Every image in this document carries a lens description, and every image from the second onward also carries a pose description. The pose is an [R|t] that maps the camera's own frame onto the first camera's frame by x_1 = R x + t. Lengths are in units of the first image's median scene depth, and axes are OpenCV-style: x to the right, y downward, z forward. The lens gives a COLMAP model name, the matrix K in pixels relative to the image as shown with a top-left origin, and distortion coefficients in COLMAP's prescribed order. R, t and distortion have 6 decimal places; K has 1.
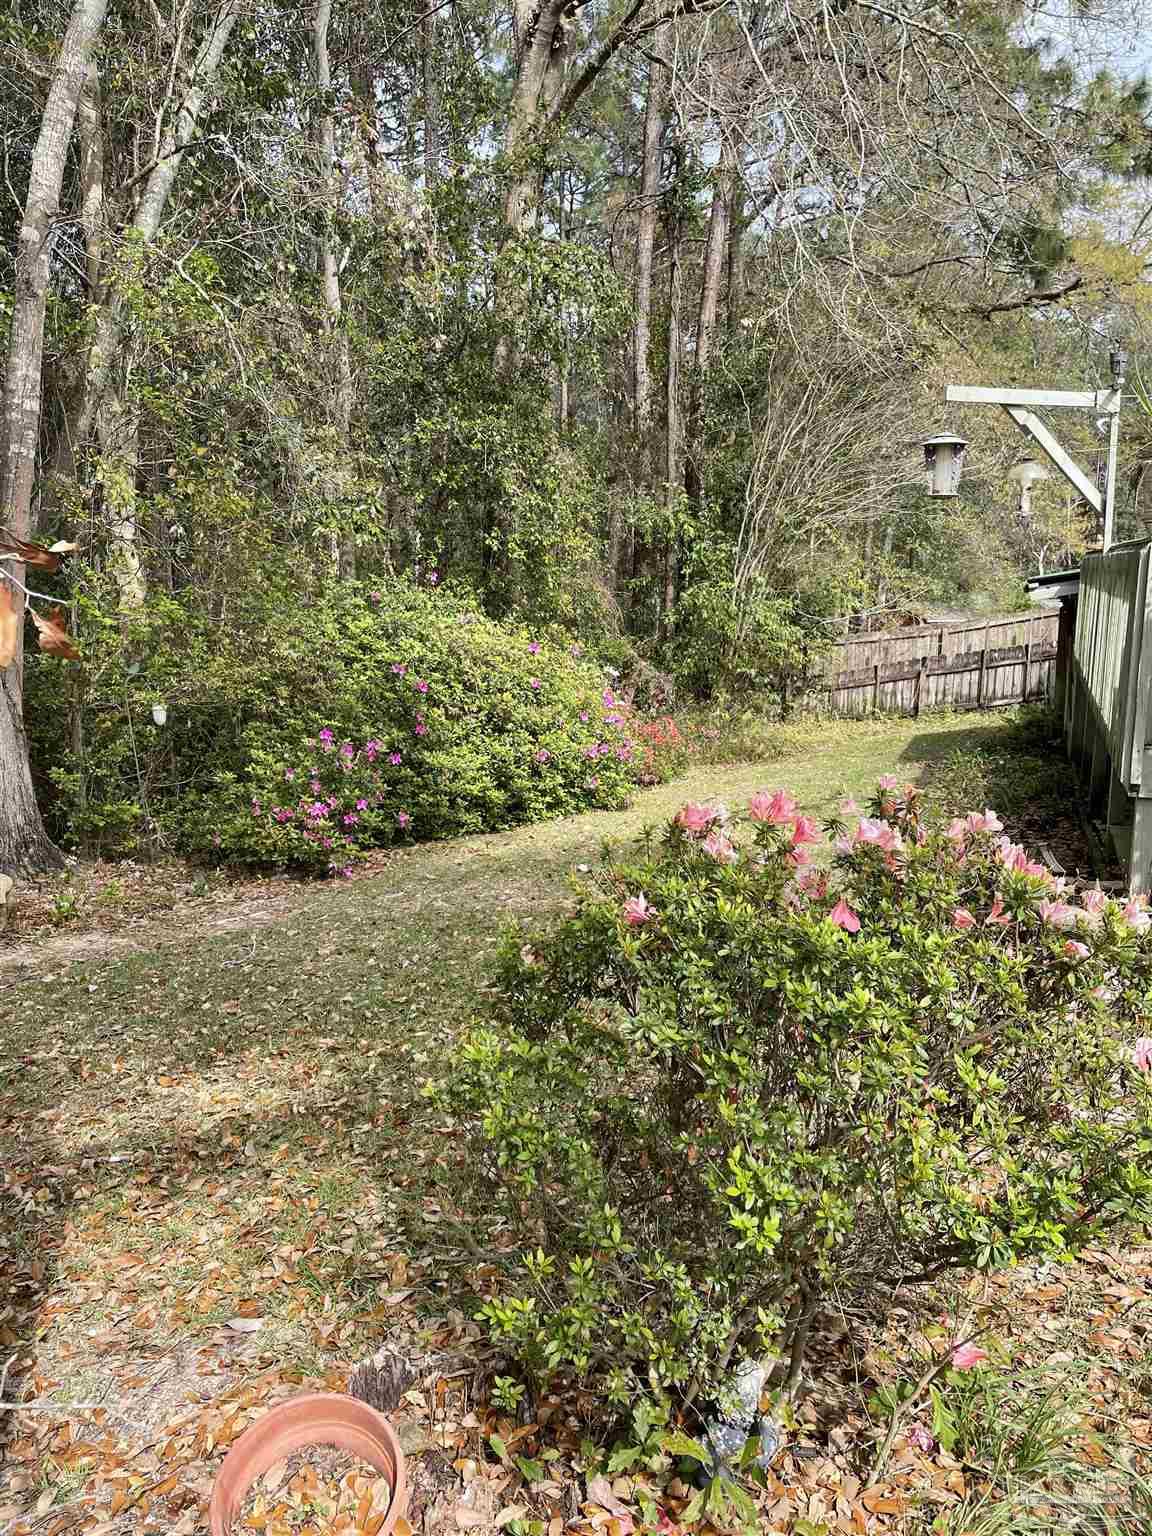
lens RADIAL K [[1164.9, 0, 581.8], [0, 1164.9, 769.4], [0, 0, 1]] dist [0.071222, -0.090579]
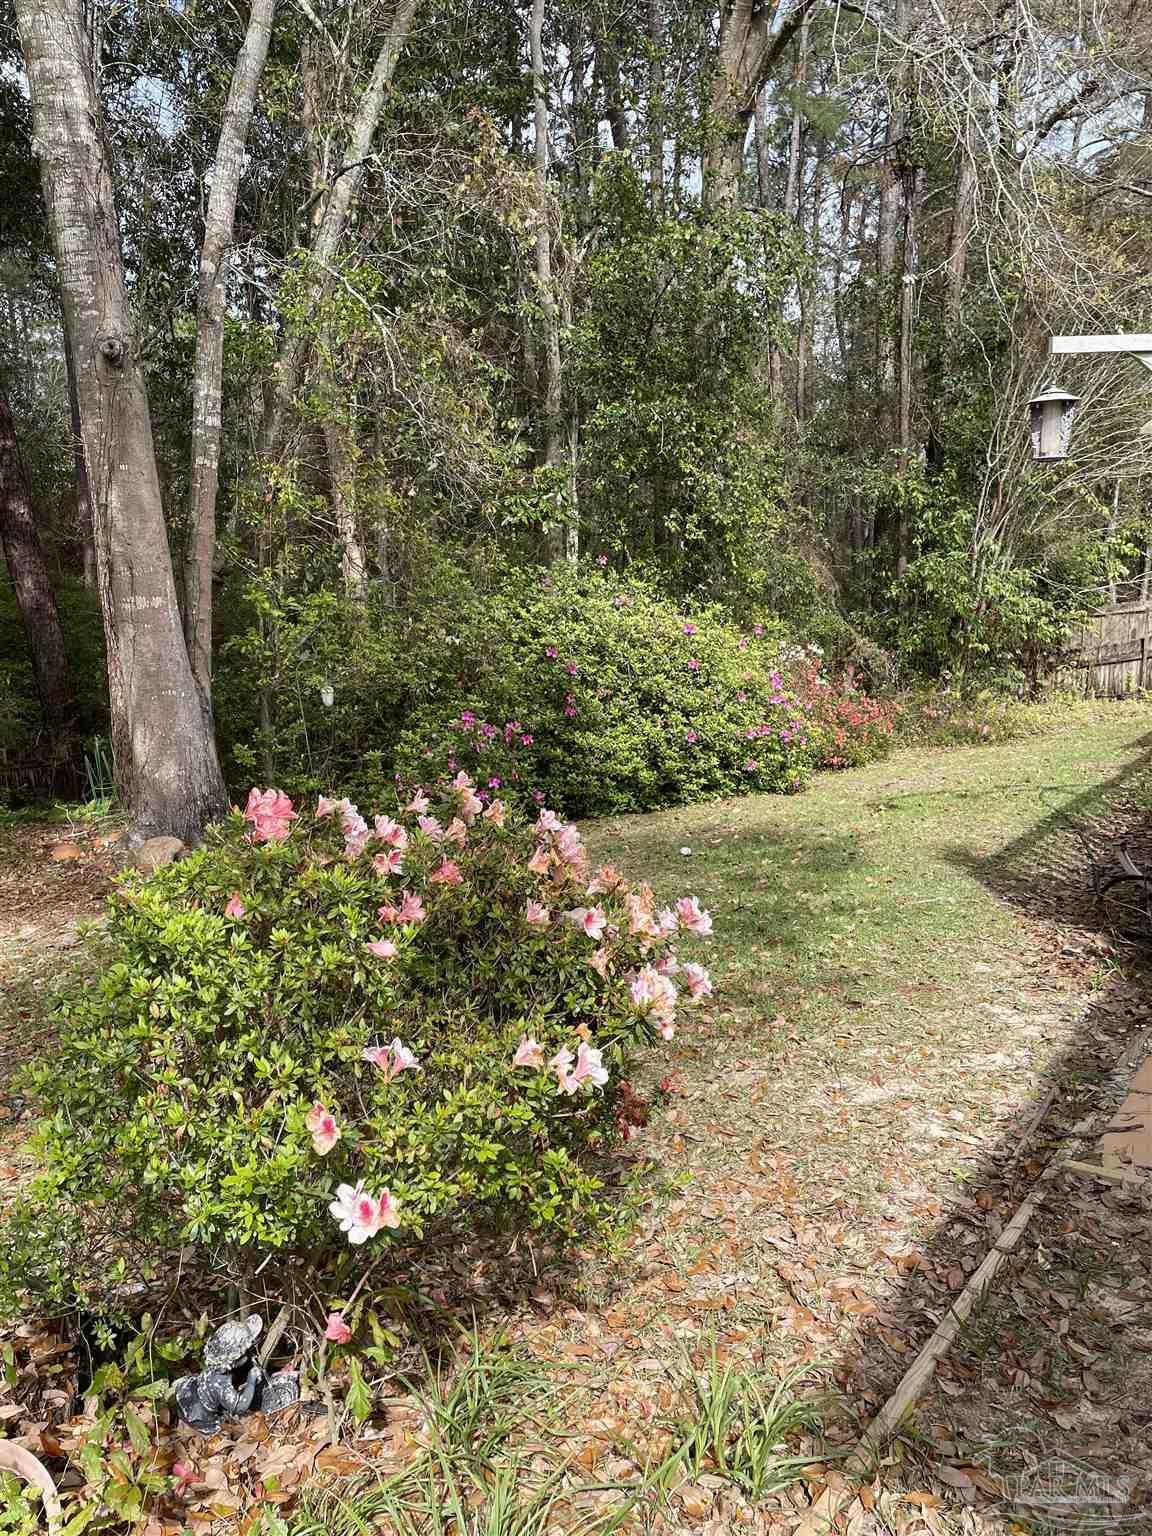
lens RADIAL K [[1164.9, 0, 569.7], [0, 1164.9, 770.3], [0, 0, 1]] dist [0.071222, -0.090579]
pose [[0.961711, 0.017586, -0.273500, 0.128953], [-0.011810, 0.999671, 0.022751, -0.004613], [0.273810, -0.018650, 0.961603, 0.008286]]
